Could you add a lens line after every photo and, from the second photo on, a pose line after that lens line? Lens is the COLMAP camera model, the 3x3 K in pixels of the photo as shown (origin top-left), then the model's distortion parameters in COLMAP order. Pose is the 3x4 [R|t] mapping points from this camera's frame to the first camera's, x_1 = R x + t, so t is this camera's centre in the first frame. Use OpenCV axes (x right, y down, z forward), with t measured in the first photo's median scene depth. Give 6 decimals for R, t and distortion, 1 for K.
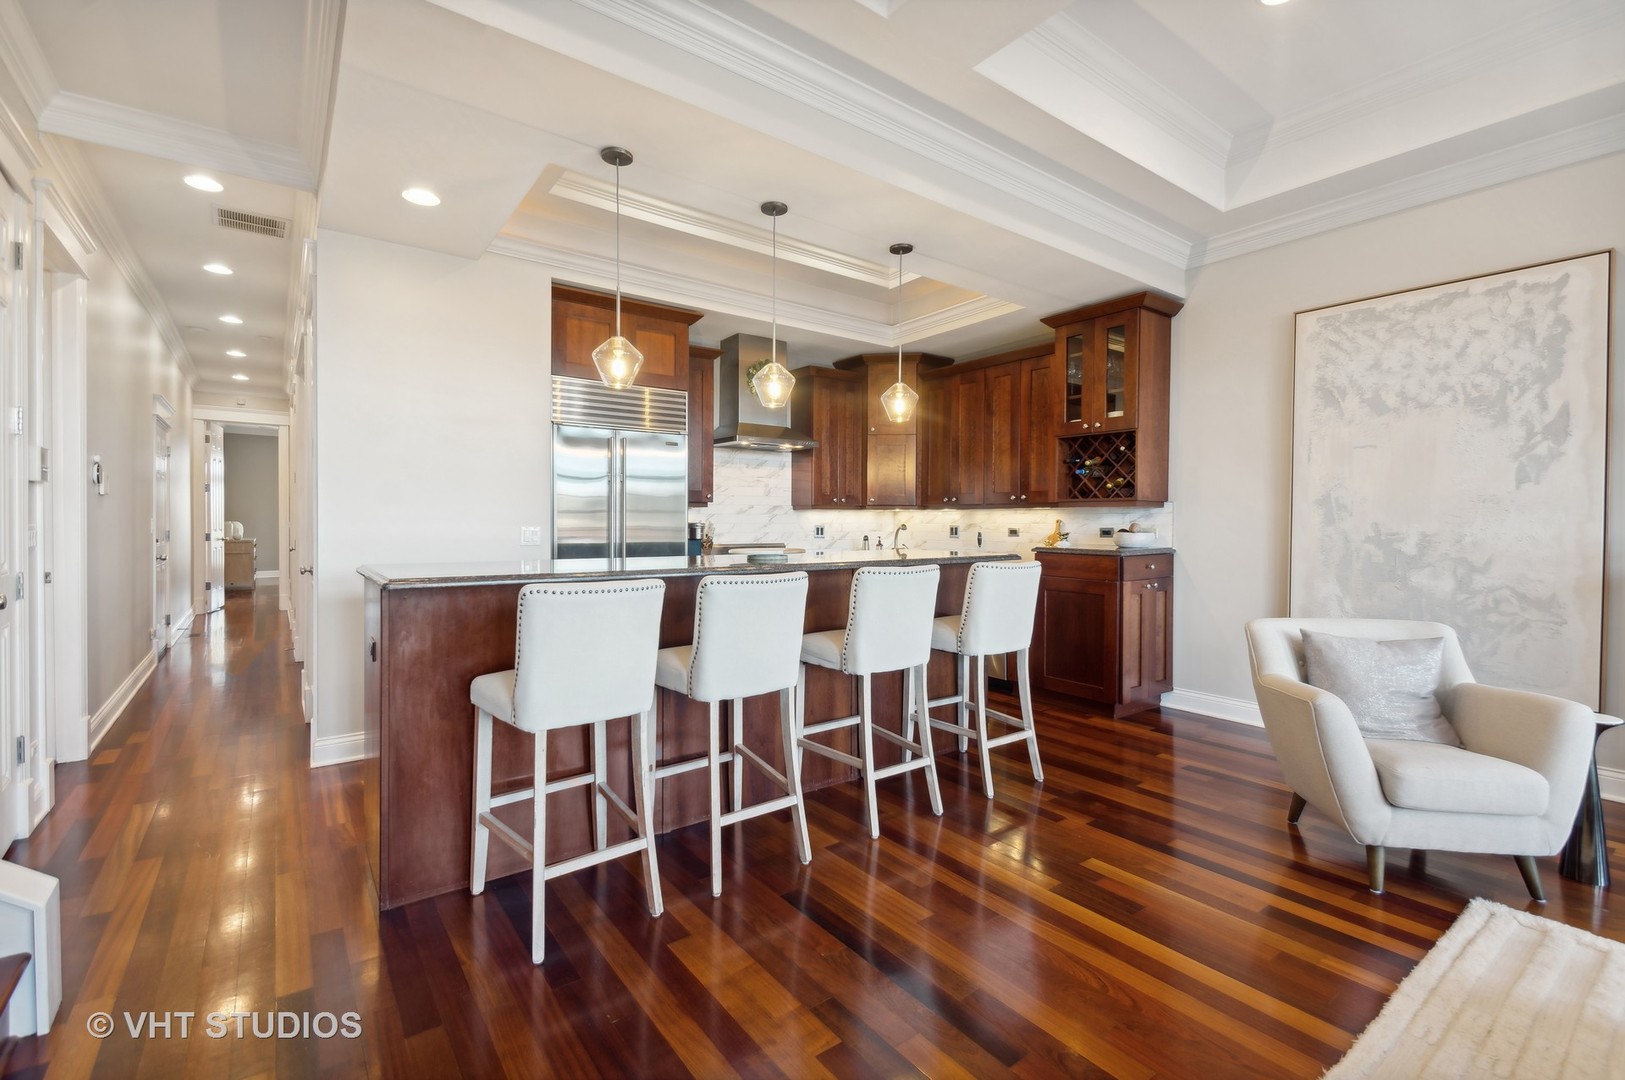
lens RADIAL K [[732.3, 0, 807.2], [0, 732.3, 531.8], [0, 0, 1]] dist [0.000344, -0.010262]
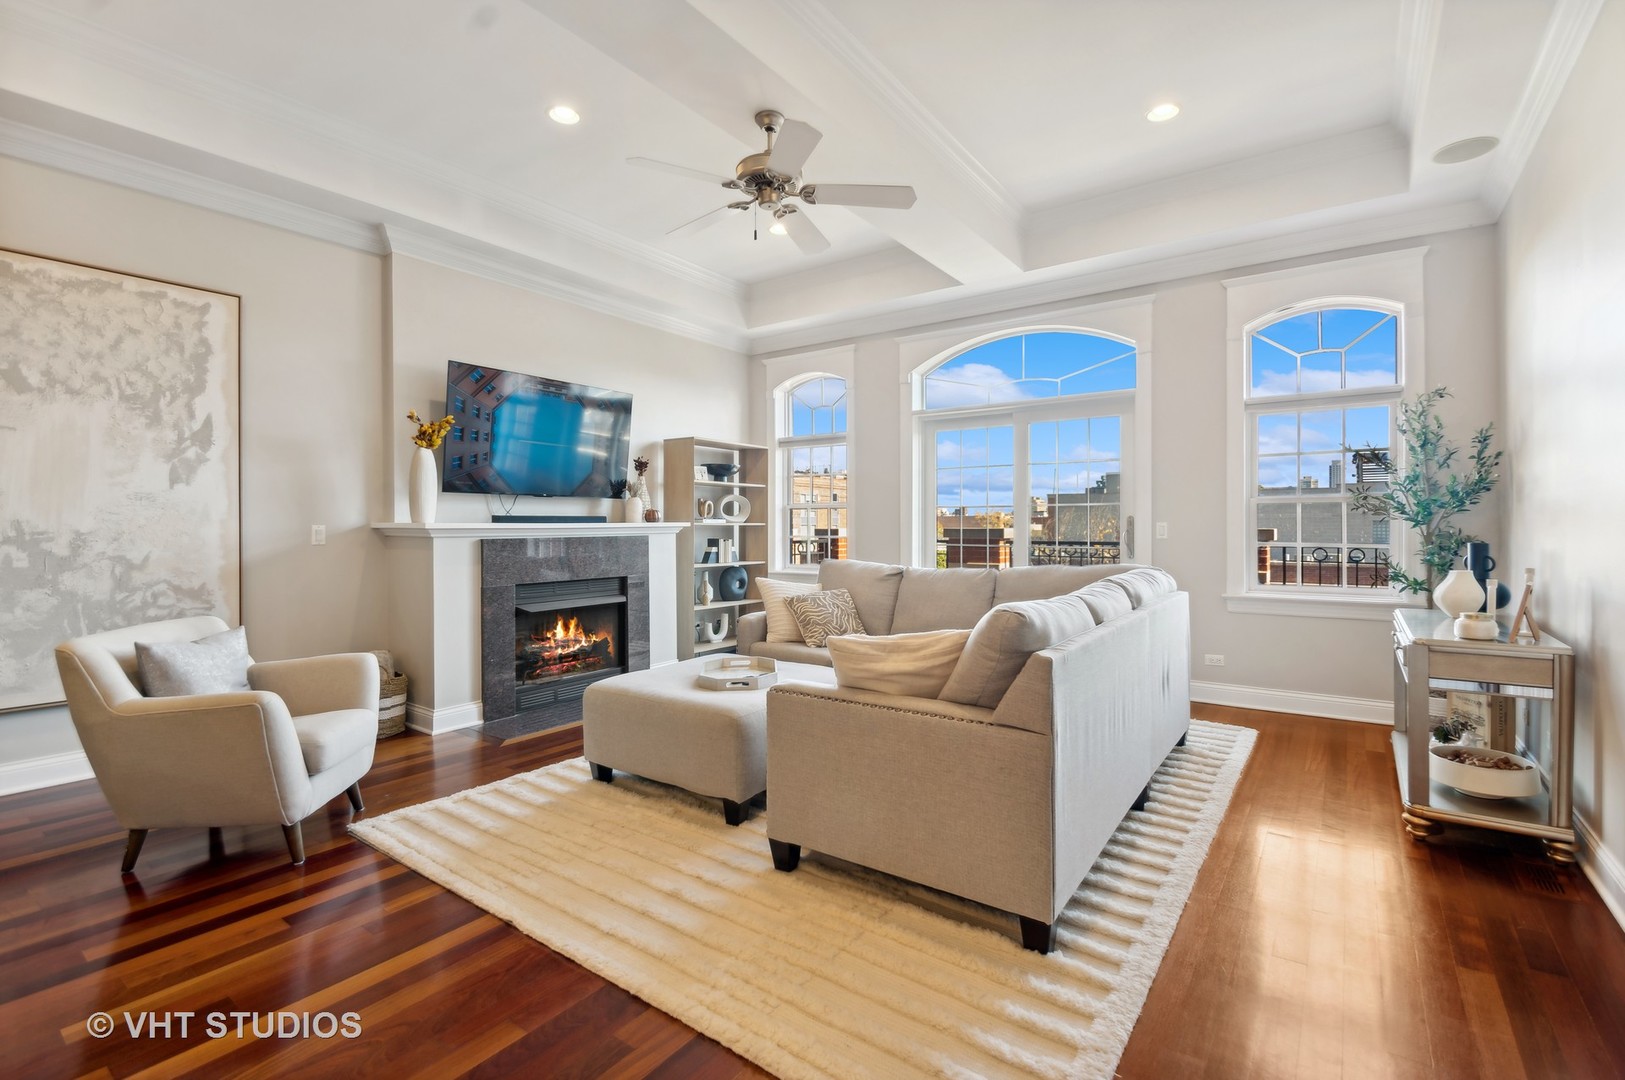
lens RADIAL K [[732.3, 0, 820.4], [0, 732.3, 531.2], [0, 0, 1]] dist [0.000344, -0.010262]
pose [[-0.323751, -0.010012, 0.946089, -0.334480], [0.013108, 0.999801, 0.015066, 0.000164], [-0.946051, 0.017279, -0.323556, 0.428958]]
